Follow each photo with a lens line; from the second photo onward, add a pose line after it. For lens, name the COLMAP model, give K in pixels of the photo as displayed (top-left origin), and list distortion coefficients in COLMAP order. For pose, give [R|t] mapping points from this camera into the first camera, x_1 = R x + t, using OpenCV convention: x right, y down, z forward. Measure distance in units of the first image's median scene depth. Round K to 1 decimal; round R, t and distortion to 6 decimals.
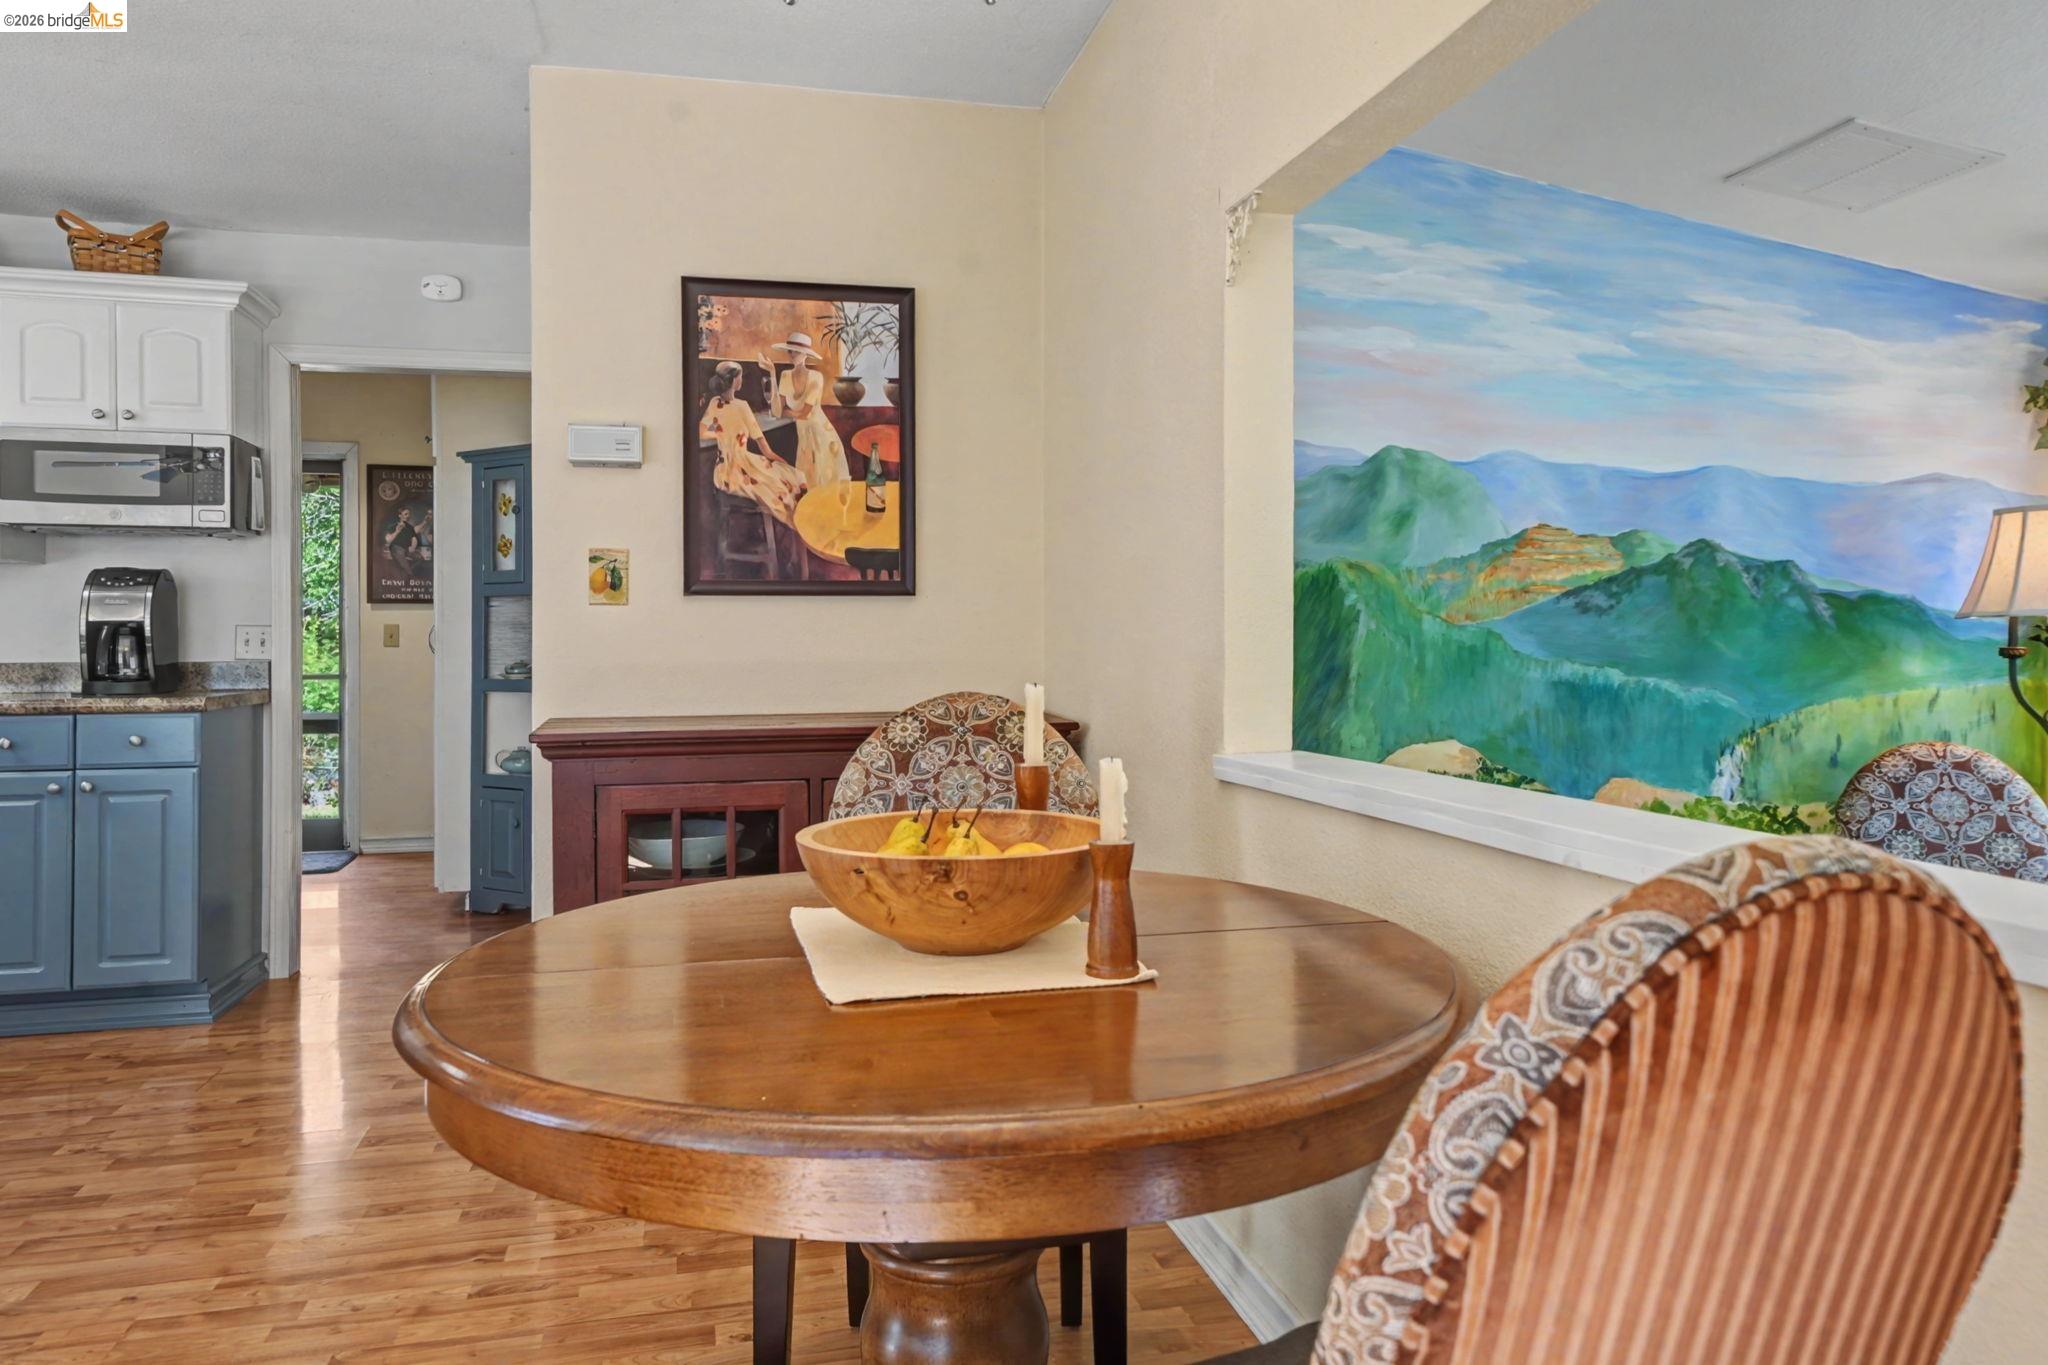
lens RADIAL K [[1394.1, 0, 1016.2], [0, 1394.1, 643.4], [0, 0, 1]] dist [0.034250, -0.000341]
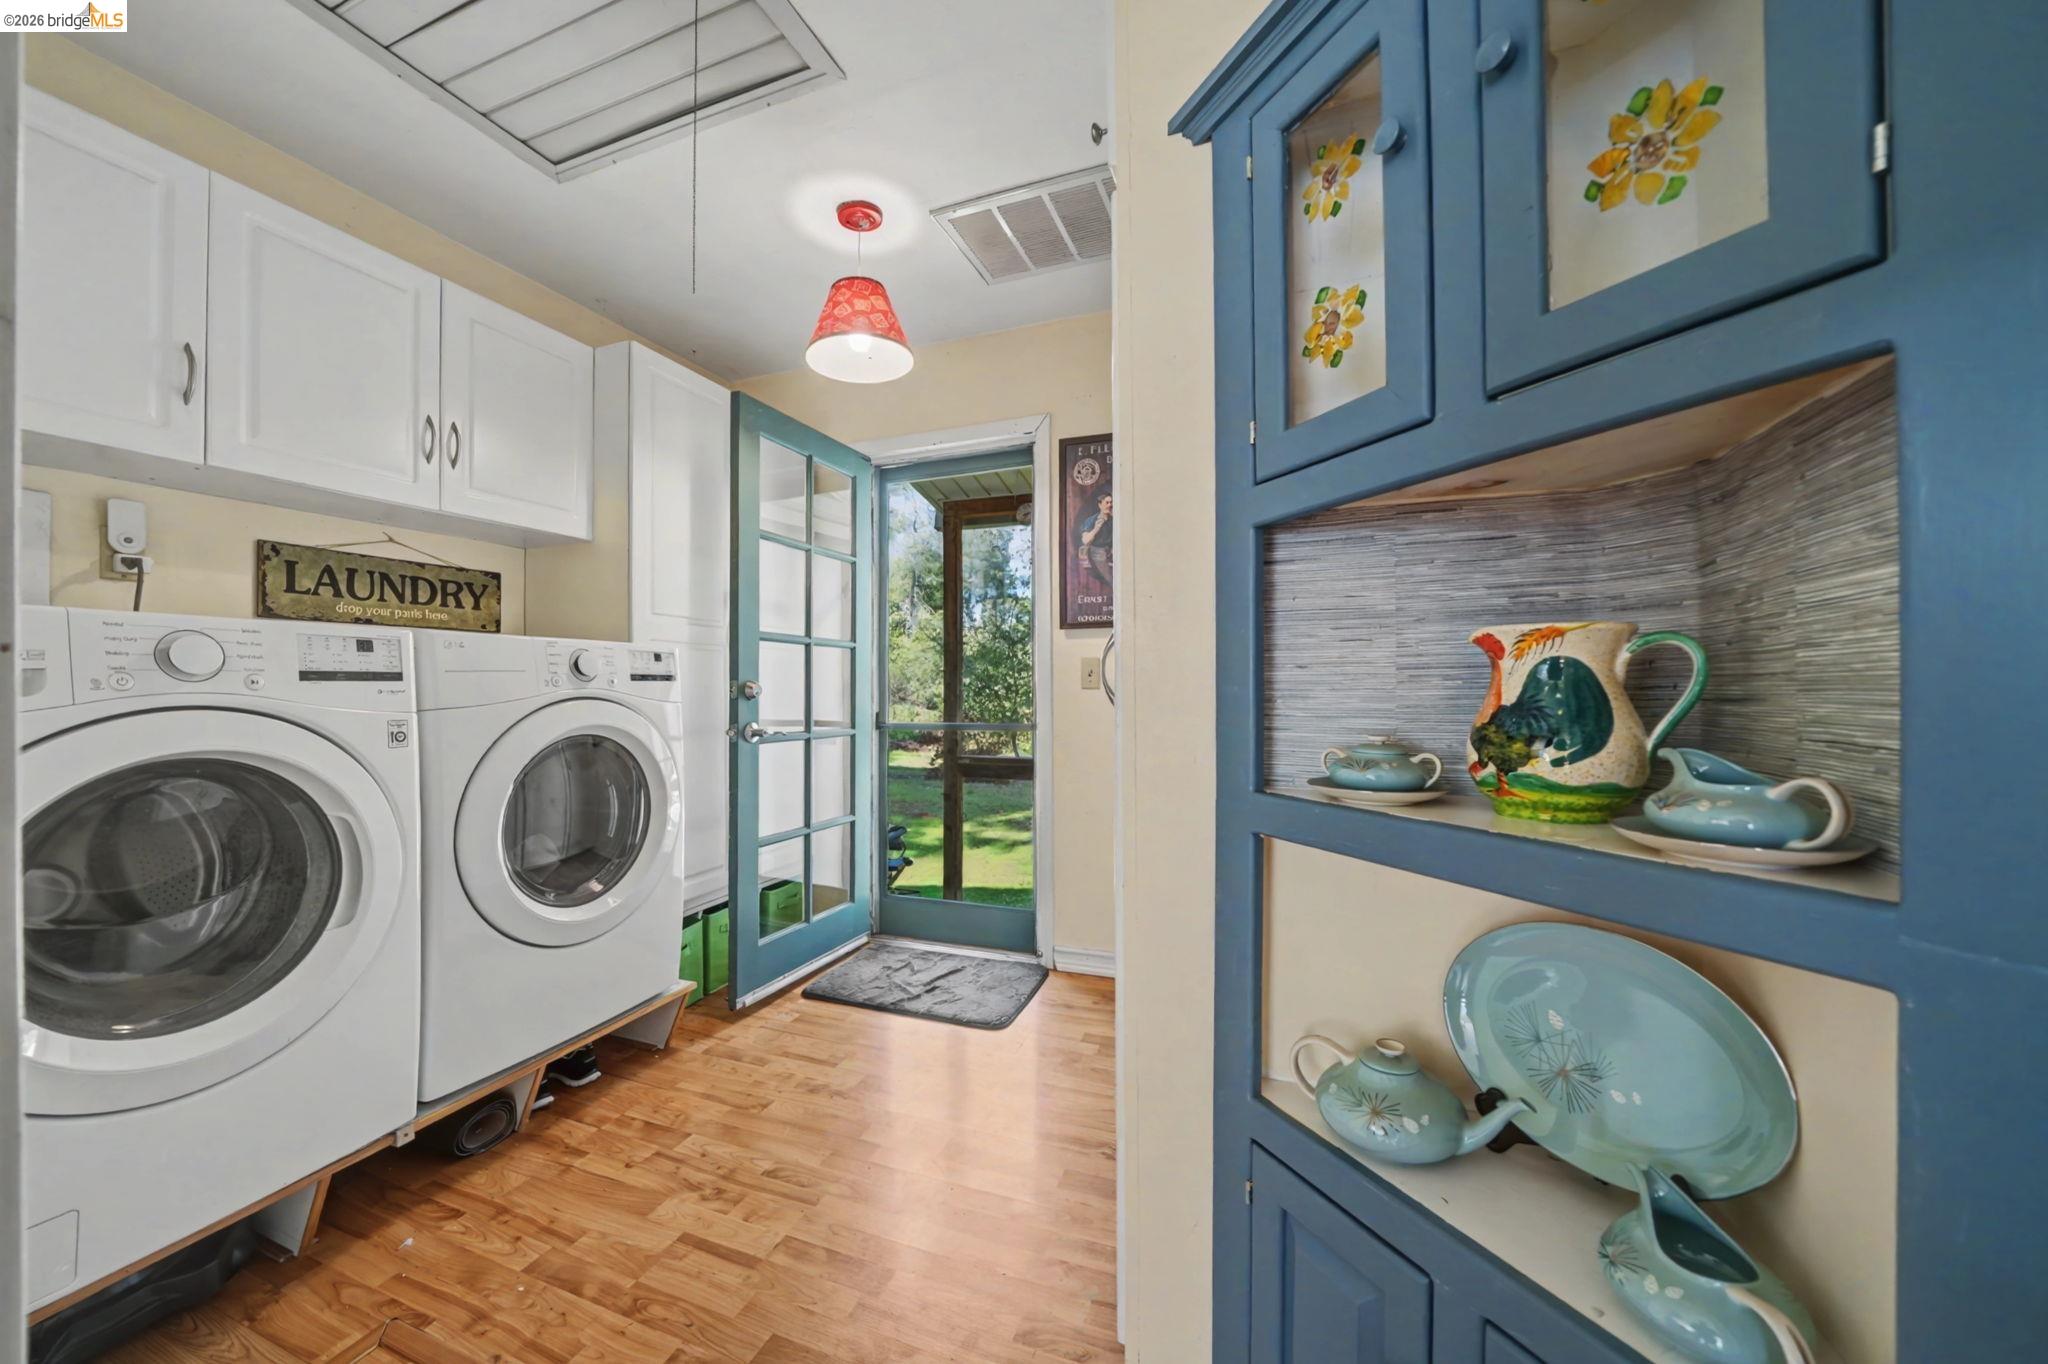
lens RADIAL K [[807.1, 0, 1016.2], [0, 807.1, 686.7], [0, 0, 1]] dist [-0.005945, 0.000855]
pose [[0.838938, -0.003044, -0.544218, -0.535707], [0.002948, 0.999995, -0.001048, 0.003489], [0.544219, -0.000725, 0.838943, 1.345799]]
